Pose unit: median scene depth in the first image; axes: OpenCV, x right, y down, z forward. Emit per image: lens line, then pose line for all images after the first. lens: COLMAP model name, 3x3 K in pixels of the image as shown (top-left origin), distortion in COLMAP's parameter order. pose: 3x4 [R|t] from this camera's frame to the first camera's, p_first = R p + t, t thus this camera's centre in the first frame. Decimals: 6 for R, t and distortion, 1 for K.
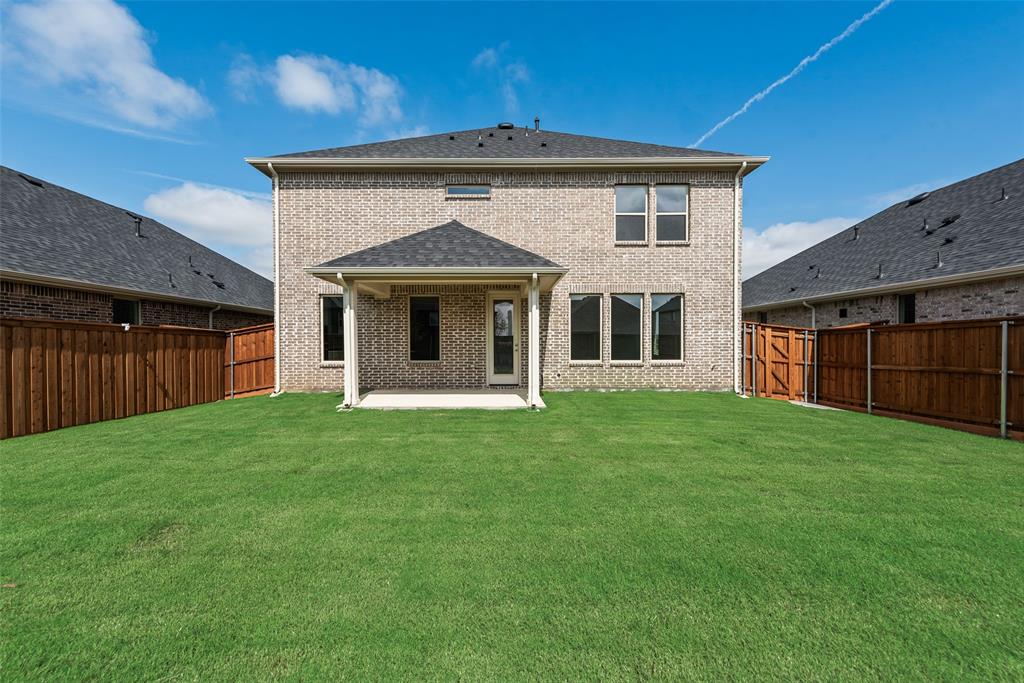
lens RADIAL K [[410.6, 0, 508.4], [0, 410.6, 341.8], [0, 0, 1]] dist [0.000020, 0.000161]
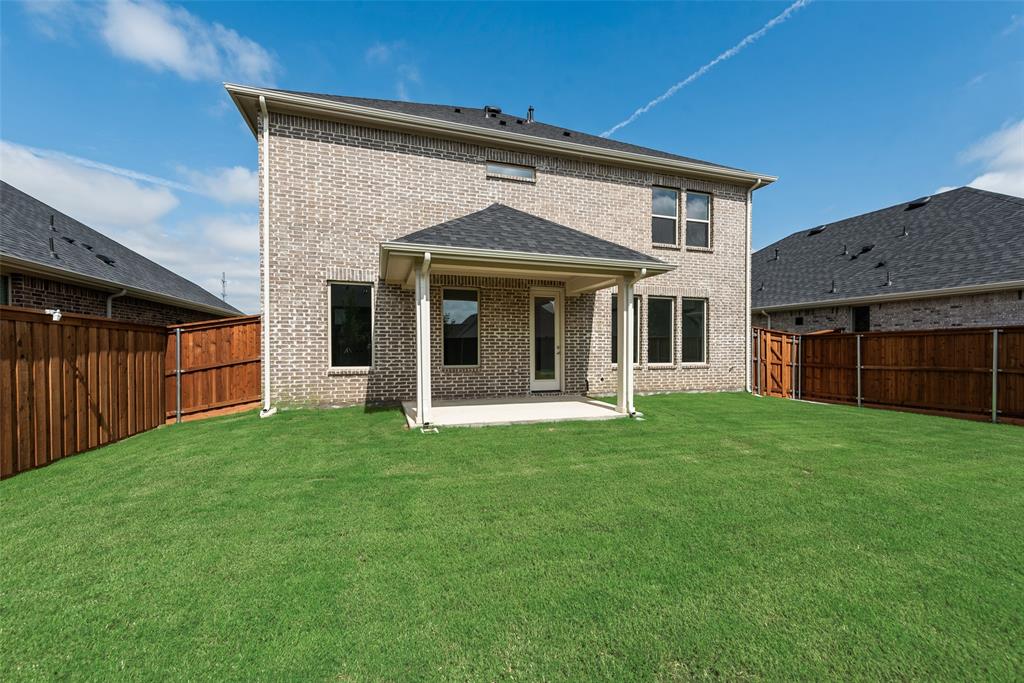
lens RADIAL K [[410.6, 0, 518.5], [0, 410.6, 345.3], [0, 0, 1]] dist [0.000020, 0.000161]
pose [[0.952253, 0.005424, 0.305261, -0.351013], [-0.005910, 0.999982, 0.000667, 0.003268], [-0.305252, -0.002439, 0.952269, 0.158544]]
